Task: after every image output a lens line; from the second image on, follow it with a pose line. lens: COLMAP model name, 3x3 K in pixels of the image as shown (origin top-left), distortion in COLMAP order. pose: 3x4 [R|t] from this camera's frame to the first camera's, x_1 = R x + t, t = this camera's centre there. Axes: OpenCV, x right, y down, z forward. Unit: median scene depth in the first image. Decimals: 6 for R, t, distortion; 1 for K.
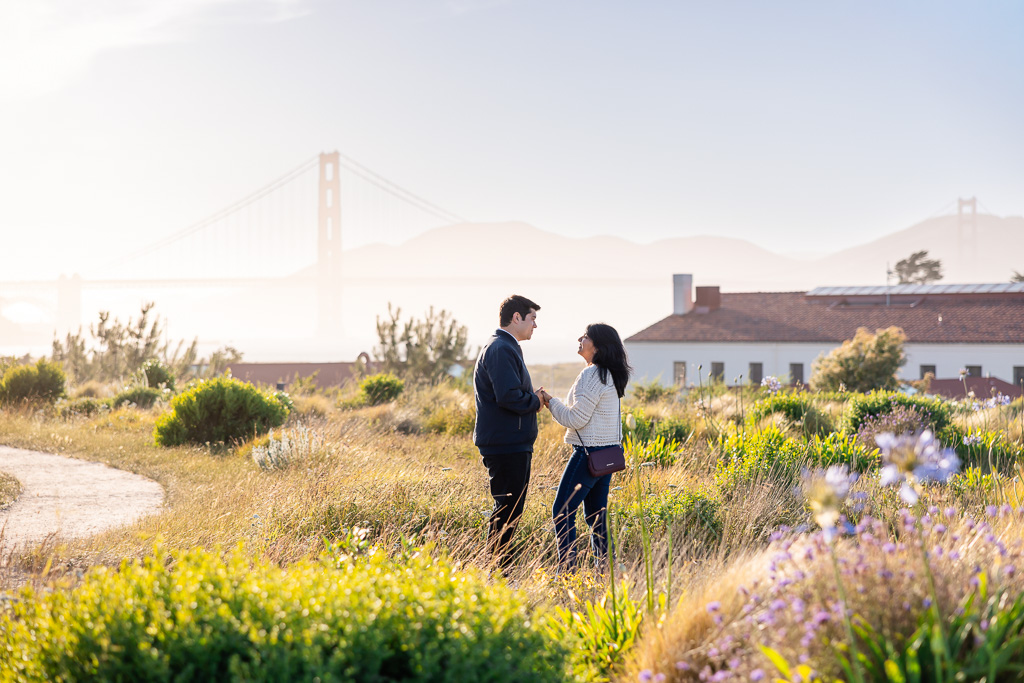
lens RADIAL K [[1829.6, 0, 523.1], [0, 1829.6, 319.4], [0, 0, 1]] dist [0.000525, 0.087373]
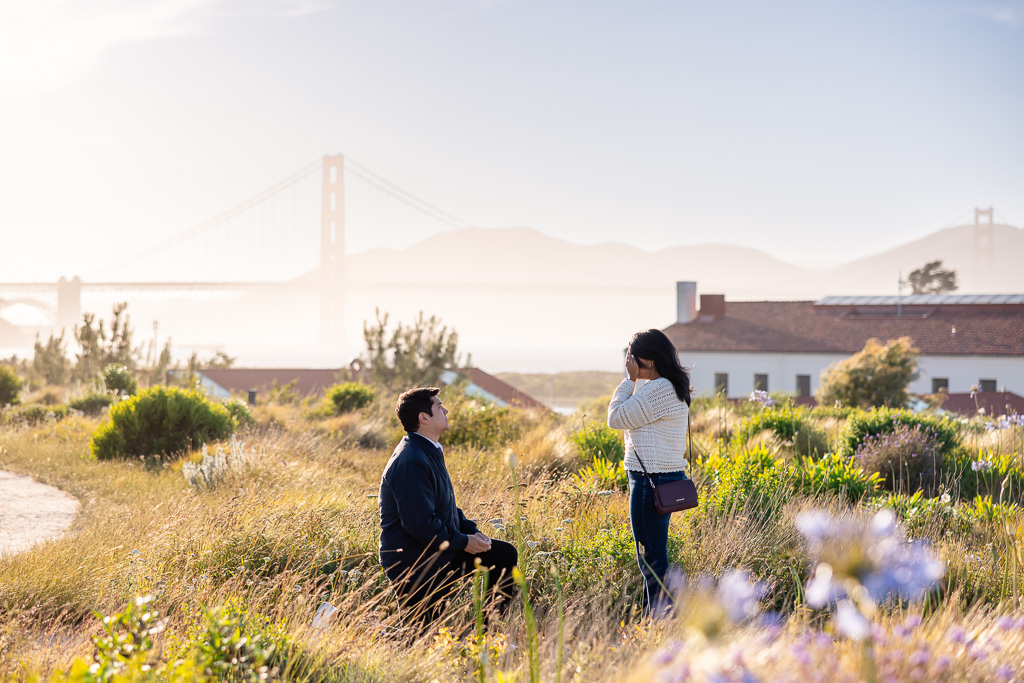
lens RADIAL K [[1831.0, 0, 502.1], [0, 1831.0, 340.9], [0, 0, 1]] dist [0.022698, -0.080994]
pose [[0.999772, 0.010743, -0.018469, 0.010540], [-0.010602, 0.999914, 0.007698, 0.000362], [0.018551, -0.007501, 0.999800, 0.039952]]
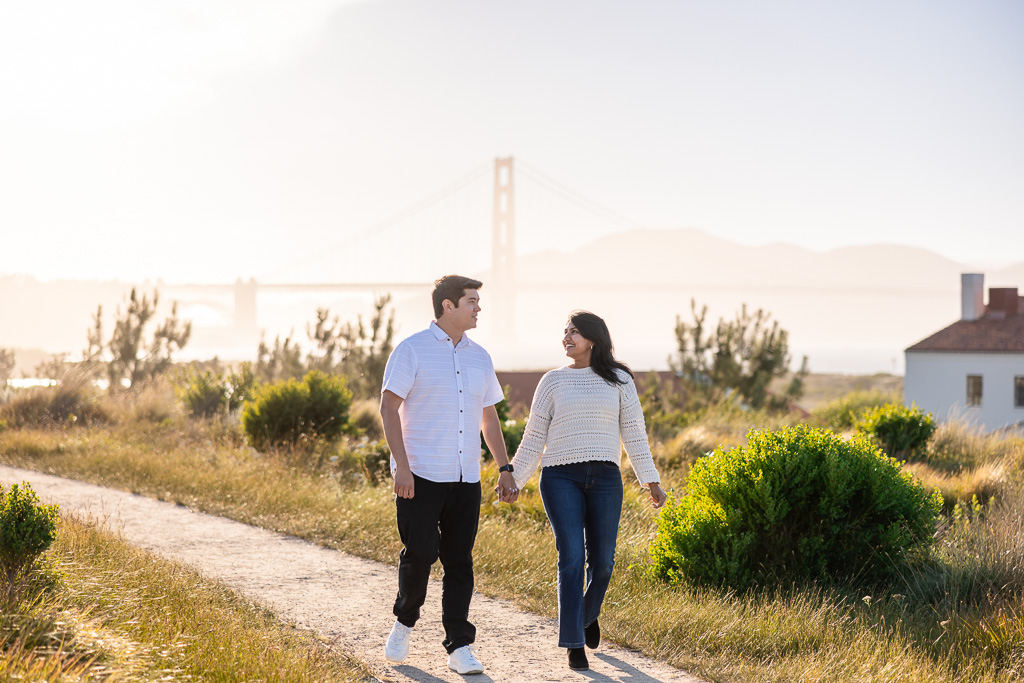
lens RADIAL K [[1643.1, 0, 512.0], [0, 1643.1, 341.5], [0, 0, 1]] dist [0.027752, 0.046891]
pose [[0.997542, 0.009676, -0.069396, -0.101185], [-0.009135, 0.999925, 0.008106, 0.004035], [0.069469, -0.007452, 0.997556, 0.283987]]
